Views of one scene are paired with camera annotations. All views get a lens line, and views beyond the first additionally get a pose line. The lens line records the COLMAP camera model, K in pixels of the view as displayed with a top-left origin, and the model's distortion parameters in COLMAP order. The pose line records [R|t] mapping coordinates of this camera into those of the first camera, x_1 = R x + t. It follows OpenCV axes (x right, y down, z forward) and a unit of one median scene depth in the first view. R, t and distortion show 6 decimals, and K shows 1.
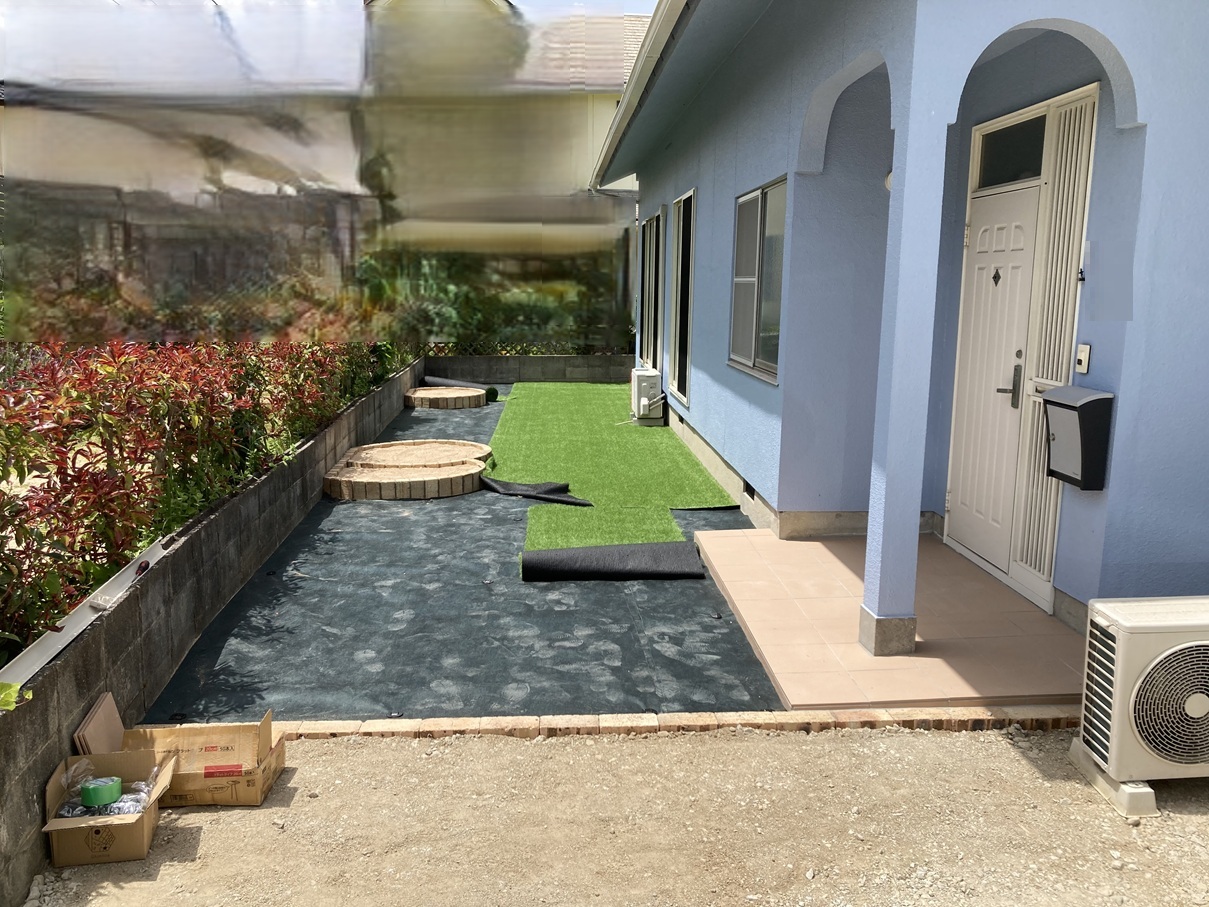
lens RADIAL K [[964.3, 0, 607.4], [0, 964.3, 461.4], [0, 0, 1]] dist [0.002302, 0.002080]
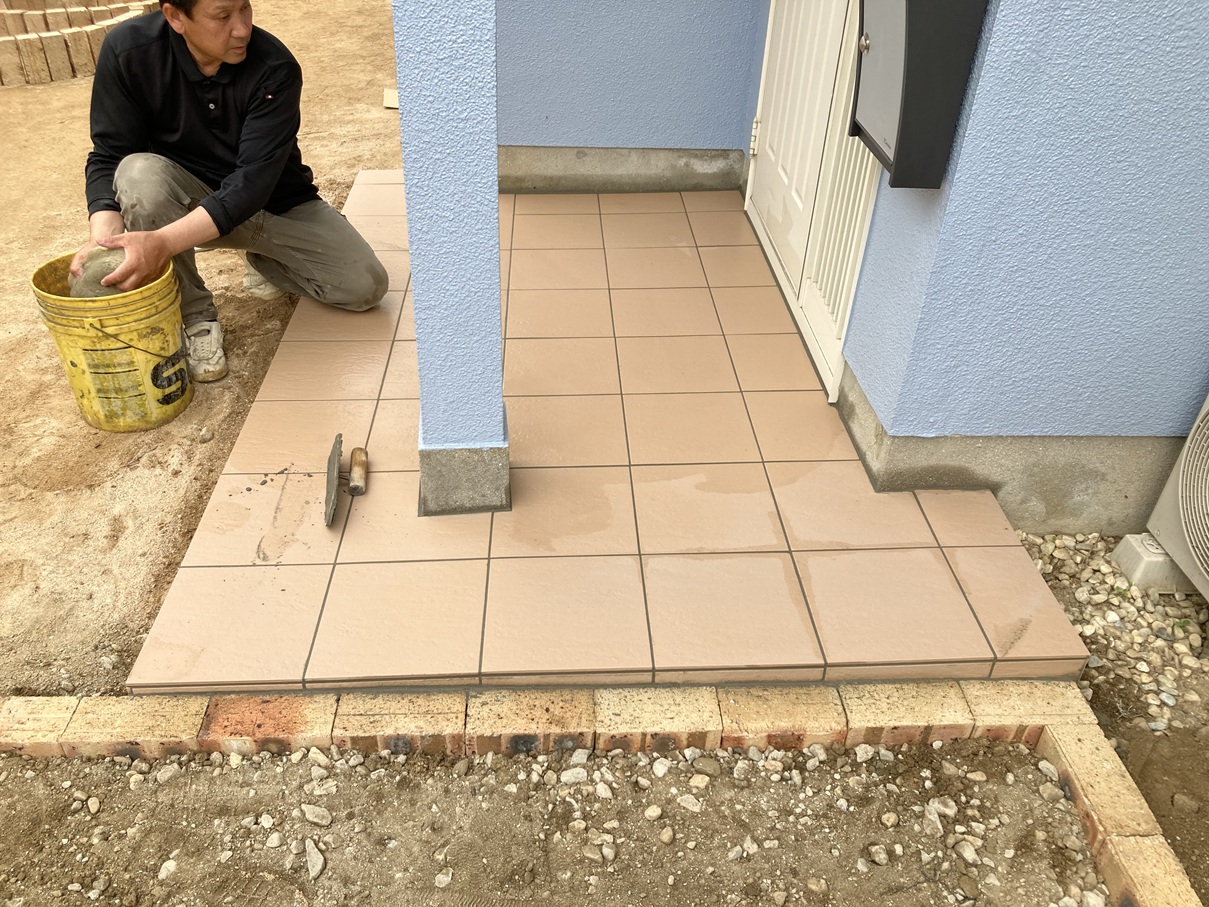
lens RADIAL K [[964.3, 0, 606.2], [0, 964.3, 442.0], [0, 0, 1]] dist [0.002302, 0.002080]
pose [[0.999609, 0.026345, 0.009348, 0.222879], [-0.027846, 0.908853, 0.416187, -0.025320], [0.002469, -0.416284, 0.909231, 0.345645]]
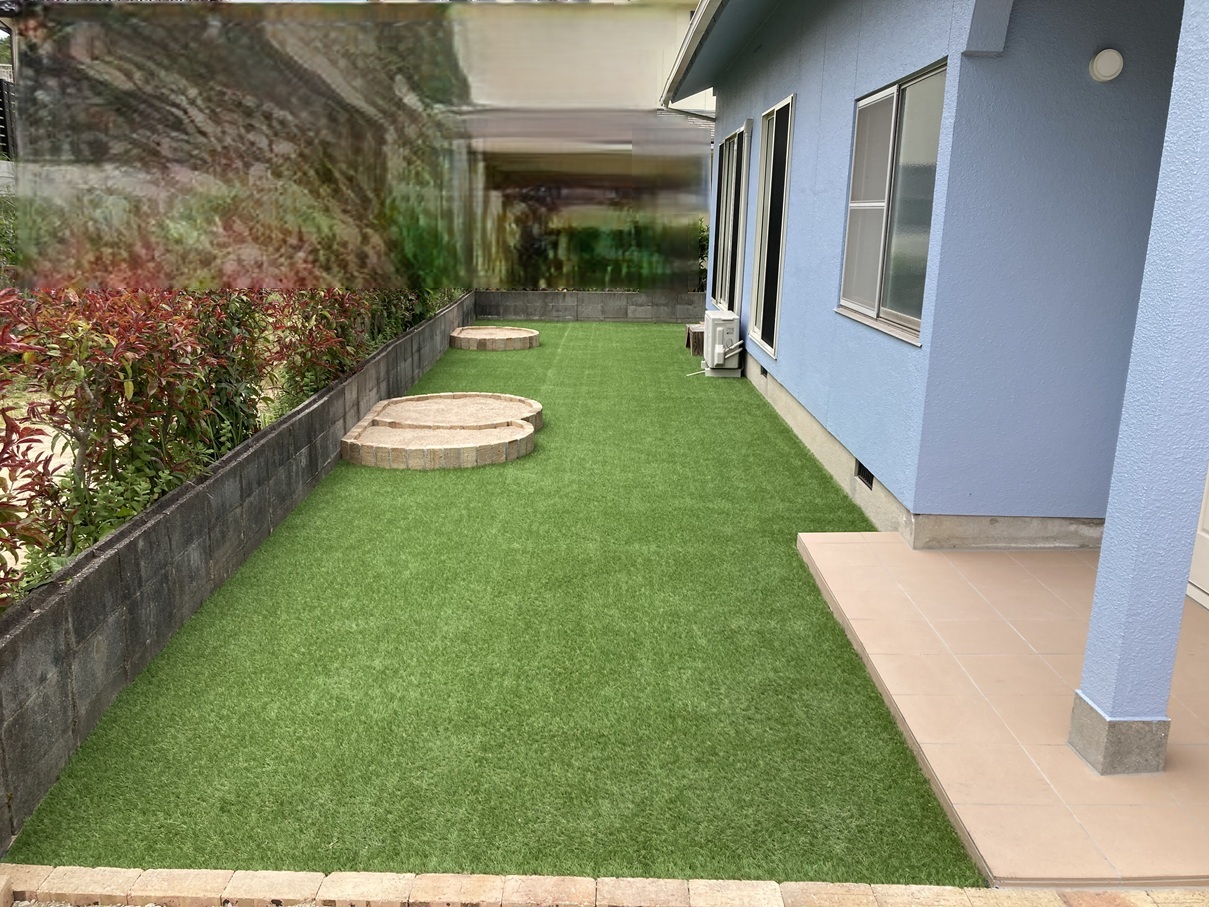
lens RADIAL K [[964.3, 0, 596.8], [0, 964.3, 448.6], [0, 0, 1]] dist [0.002302, 0.002080]
pose [[0.997340, 0.027000, -0.067699, -0.018336], [-0.023259, 0.998191, 0.055447, -0.030517], [0.069074, -0.053725, 0.996164, 0.201408]]
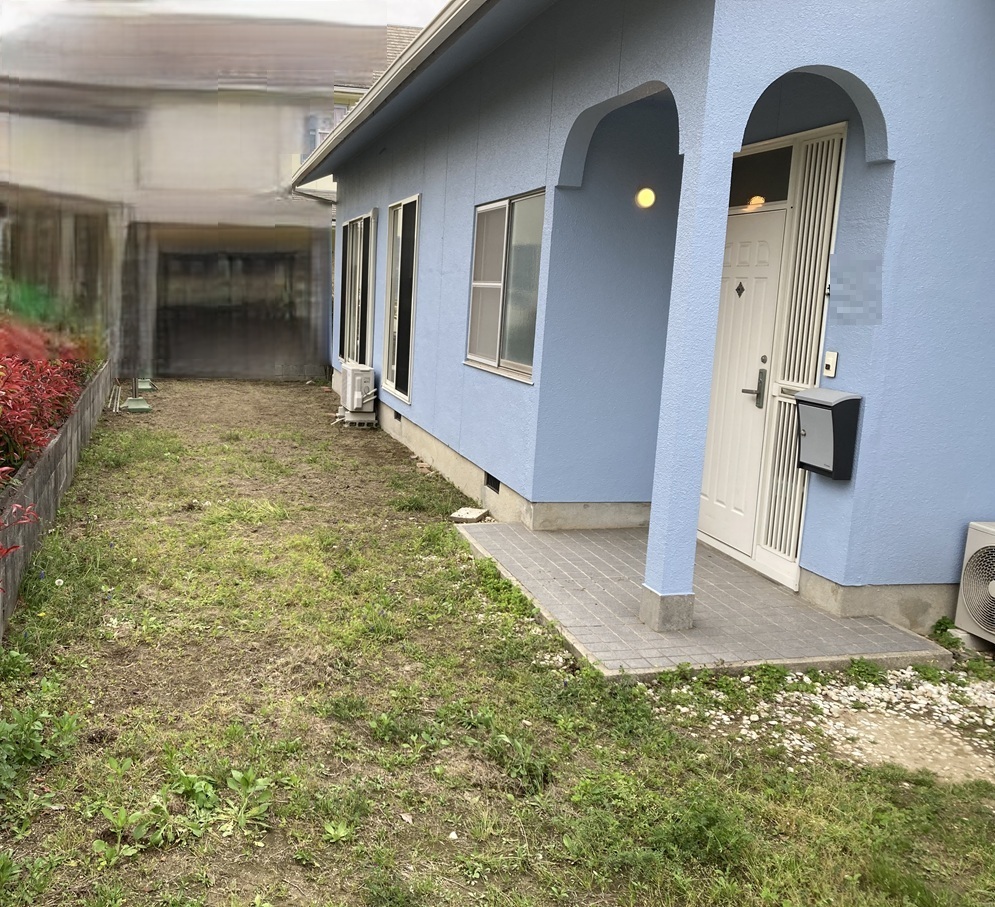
lens RADIAL K [[959.5, 0, 408.8], [0, 959.5, 452.5], [0, 0, 1]] dist [0.042691, 0.000000]
pose [[0.987797, 0.006587, 0.155605, -0.109294], [-0.005216, 0.999944, -0.009216, 0.006622], [-0.155657, 0.008292, 0.987776, -0.028710]]
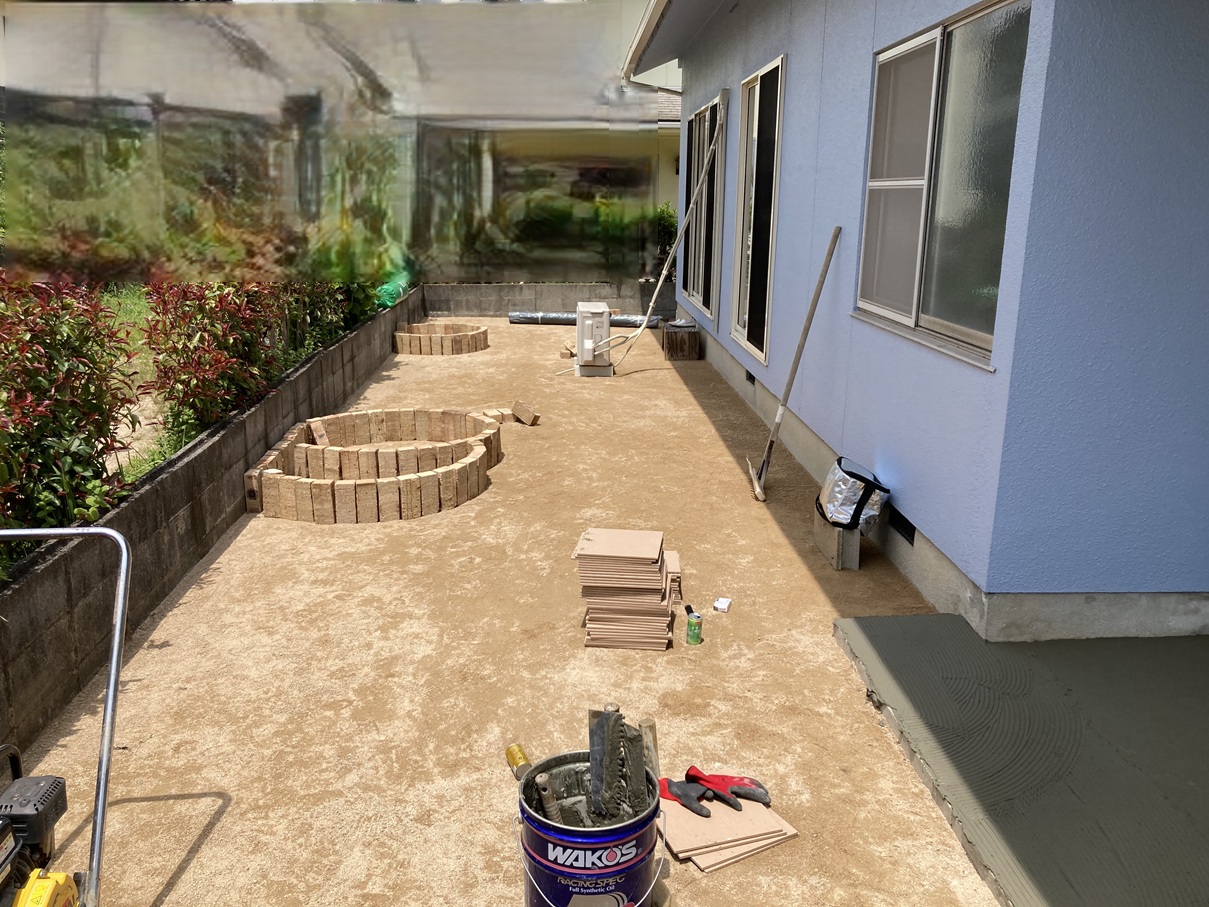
lens RADIAL K [[964.3, 0, 602.3], [0, 964.3, 445.6], [0, 0, 1]] dist [0.002302, 0.002080]
pose [[0.999737, 0.004802, -0.022435, -0.033241], [-0.003293, 0.997761, 0.066800, -0.062904], [0.022706, -0.066709, 0.997514, 0.376354]]
